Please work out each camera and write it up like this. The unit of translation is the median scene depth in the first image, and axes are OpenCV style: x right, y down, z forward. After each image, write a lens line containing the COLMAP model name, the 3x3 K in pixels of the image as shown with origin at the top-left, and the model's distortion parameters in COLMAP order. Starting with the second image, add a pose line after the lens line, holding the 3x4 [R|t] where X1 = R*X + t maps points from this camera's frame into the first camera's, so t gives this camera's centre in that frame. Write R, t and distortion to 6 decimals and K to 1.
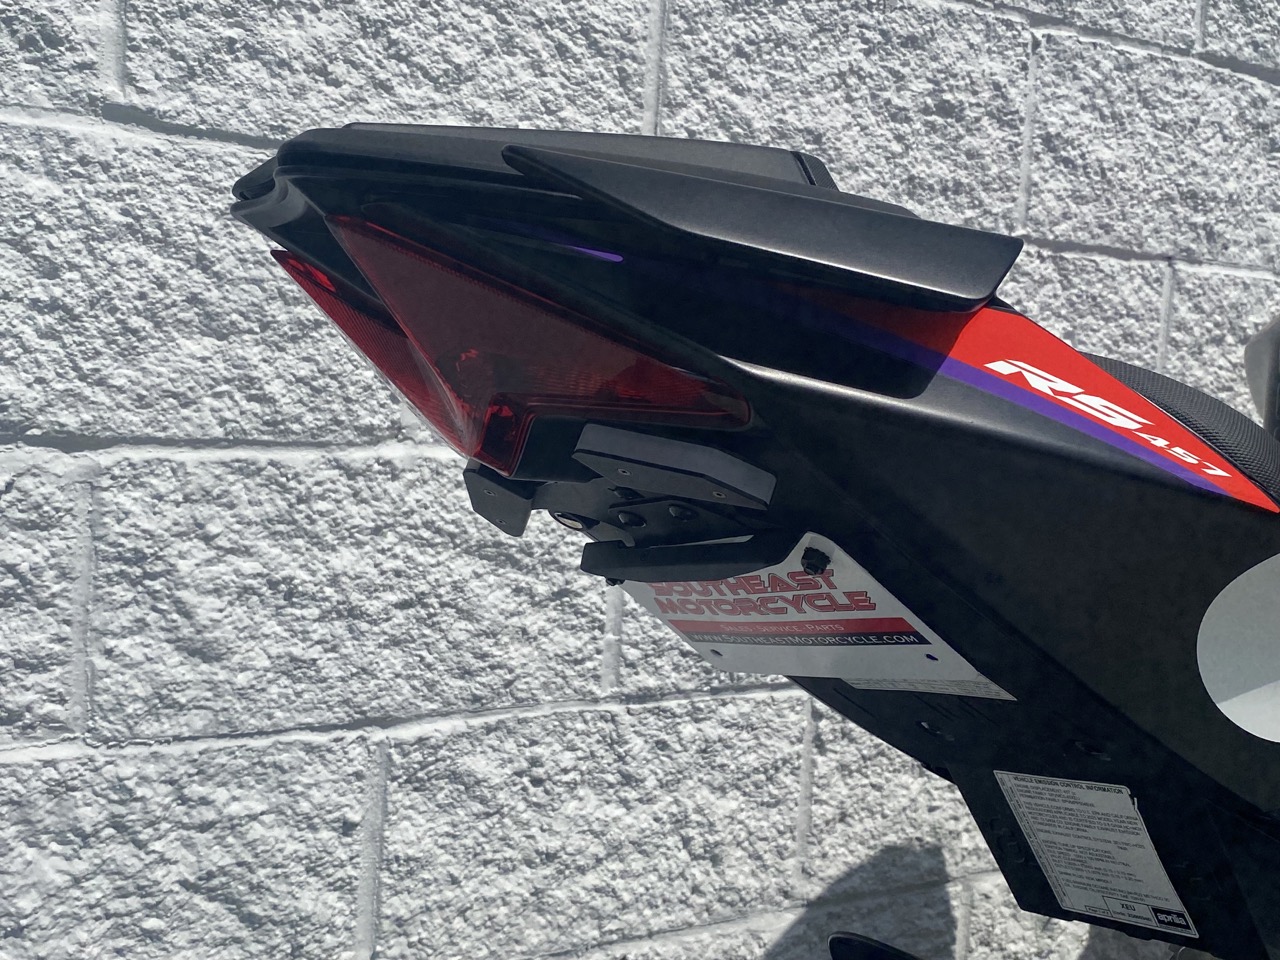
lens RADIAL K [[1488.7, 0, 635.9], [0, 1488.7, 457.2], [0, 0, 1]] dist [0.042831, 0.000000]
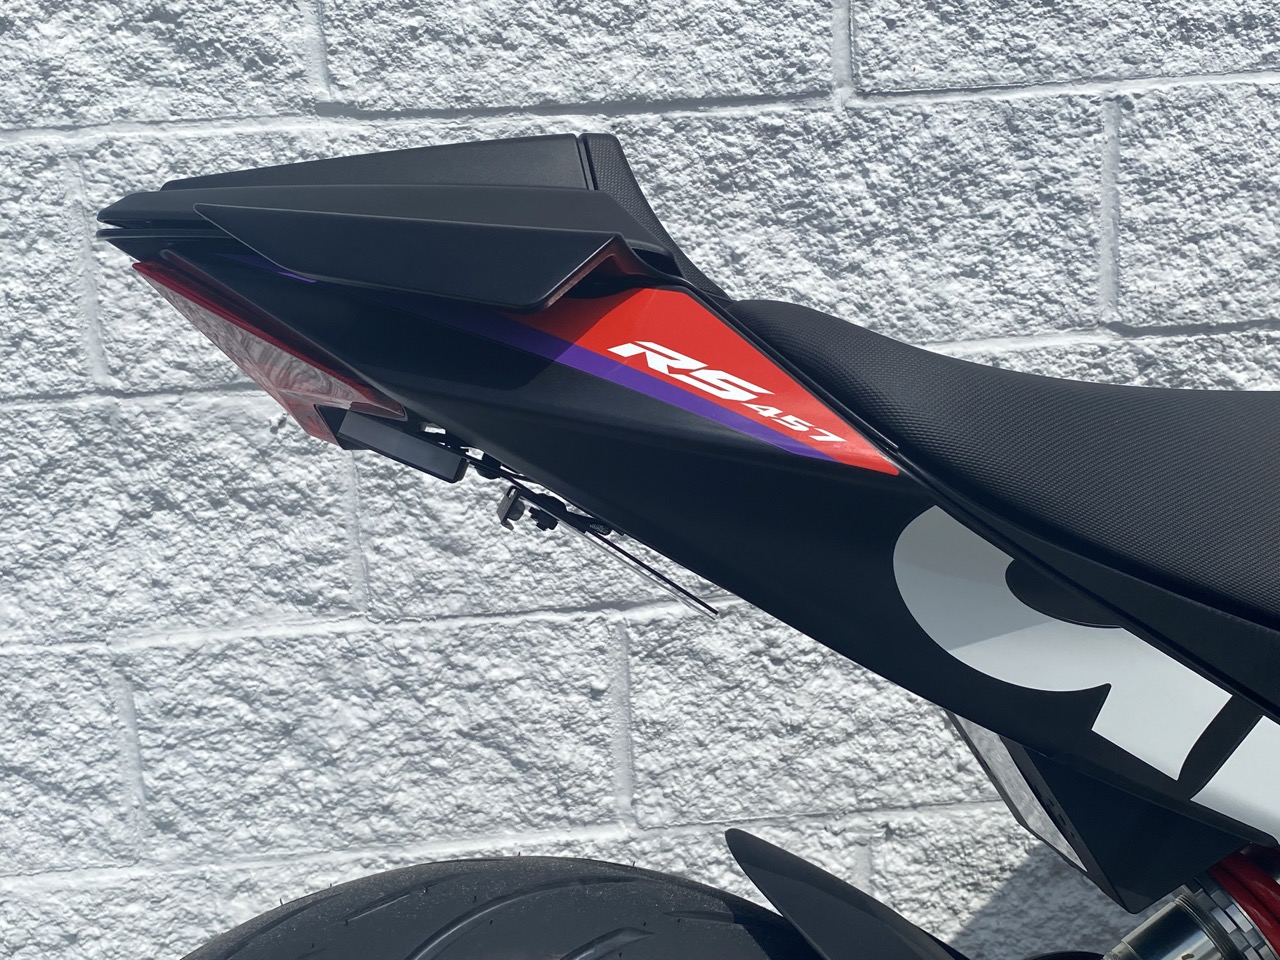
lens RADIAL K [[1488.7, 0, 630.7], [0, 1488.7, 484.3], [0, 0, 1]] dist [0.042831, 0.000000]
pose [[0.883222, -0.010267, -0.468843, 0.380885], [0.070742, 0.991237, 0.111558, -0.042044], [0.463589, -0.131697, 0.876209, 0.017577]]
